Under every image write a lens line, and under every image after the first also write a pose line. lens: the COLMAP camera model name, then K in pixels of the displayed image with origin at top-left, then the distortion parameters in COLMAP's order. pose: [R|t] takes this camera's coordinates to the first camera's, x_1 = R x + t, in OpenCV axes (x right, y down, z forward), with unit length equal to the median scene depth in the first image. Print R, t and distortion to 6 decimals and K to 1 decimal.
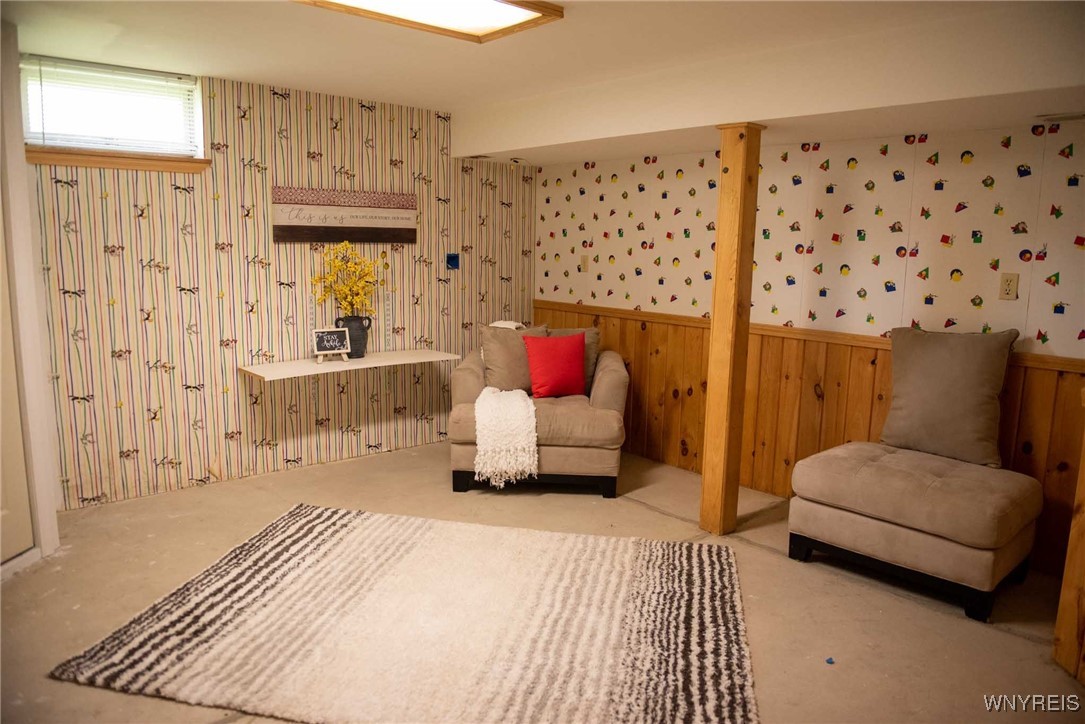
lens RADIAL K [[739.2, 0, 535.9], [0, 739.2, 359.1], [0, 0, 1]] dist [-0.048494, -0.005734]
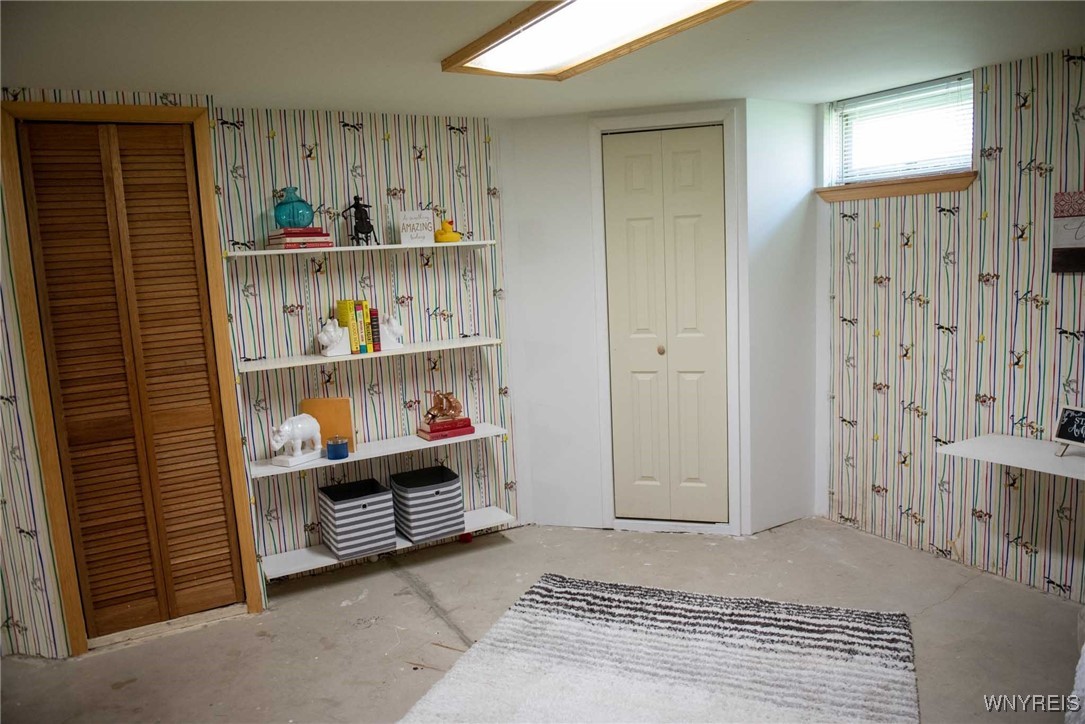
lens RADIAL K [[739.2, 0, 535.3], [0, 739.2, 359.6], [0, 0, 1]] dist [-0.048494, -0.005734]
pose [[-0.179622, 0.126147, -0.975614, 0.502527], [-0.113774, 0.982425, 0.147975, -0.147909], [0.977134, 0.137579, -0.162112, 0.767806]]
